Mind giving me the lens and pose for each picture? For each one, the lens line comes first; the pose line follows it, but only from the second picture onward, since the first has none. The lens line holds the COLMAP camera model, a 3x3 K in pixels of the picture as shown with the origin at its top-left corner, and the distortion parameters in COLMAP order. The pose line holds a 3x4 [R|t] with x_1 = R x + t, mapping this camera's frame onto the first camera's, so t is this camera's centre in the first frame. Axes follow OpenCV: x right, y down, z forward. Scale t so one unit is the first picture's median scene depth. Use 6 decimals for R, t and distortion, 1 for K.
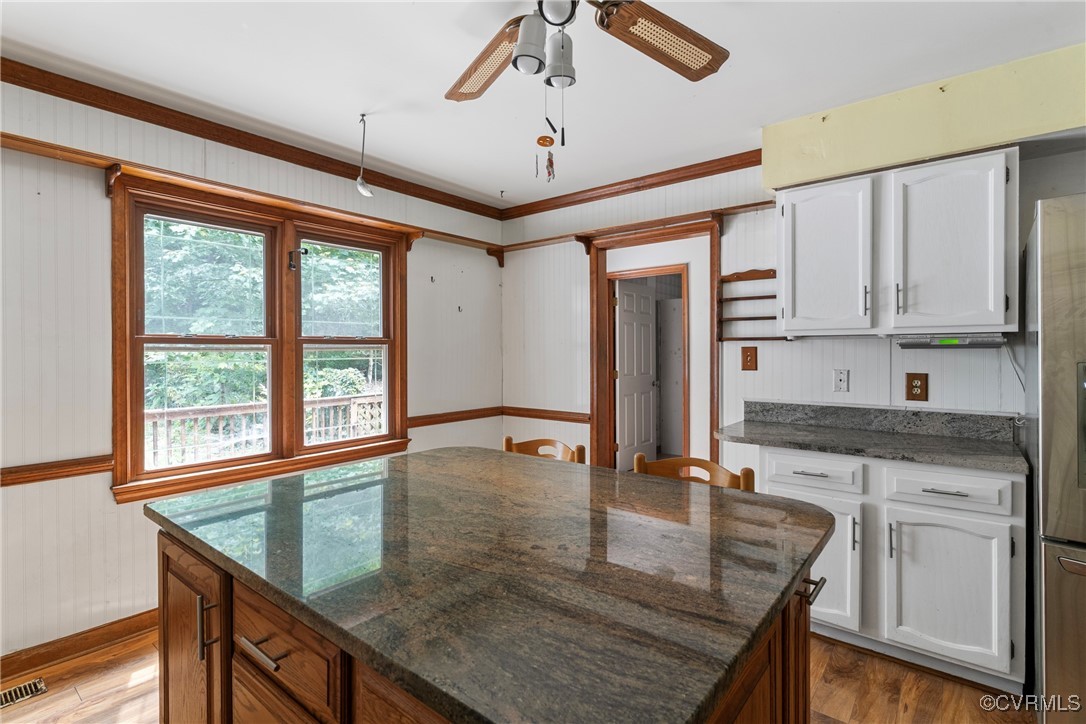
lens RADIAL K [[515.5, 0, 543.0], [0, 515.5, 362.0], [0, 0, 1]] dist [-0.001489, -0.000323]
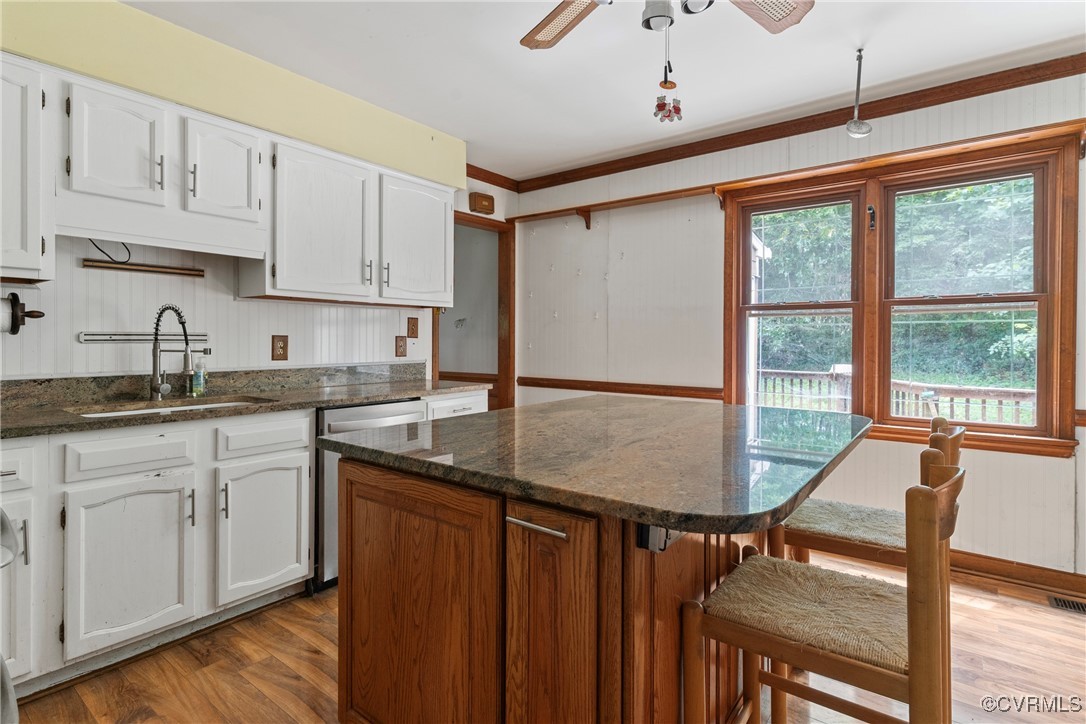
lens RADIAL K [[529.7, 0, 534.0], [0, 529.7, 351.8], [0, 0, 1]] dist [-0.001712, -0.000450]
pose [[0.023398, 0.026394, -0.999378, 0.528106], [-0.020486, 0.999454, 0.025916, 0.039486], [0.999516, 0.019866, 0.023926, 0.369340]]
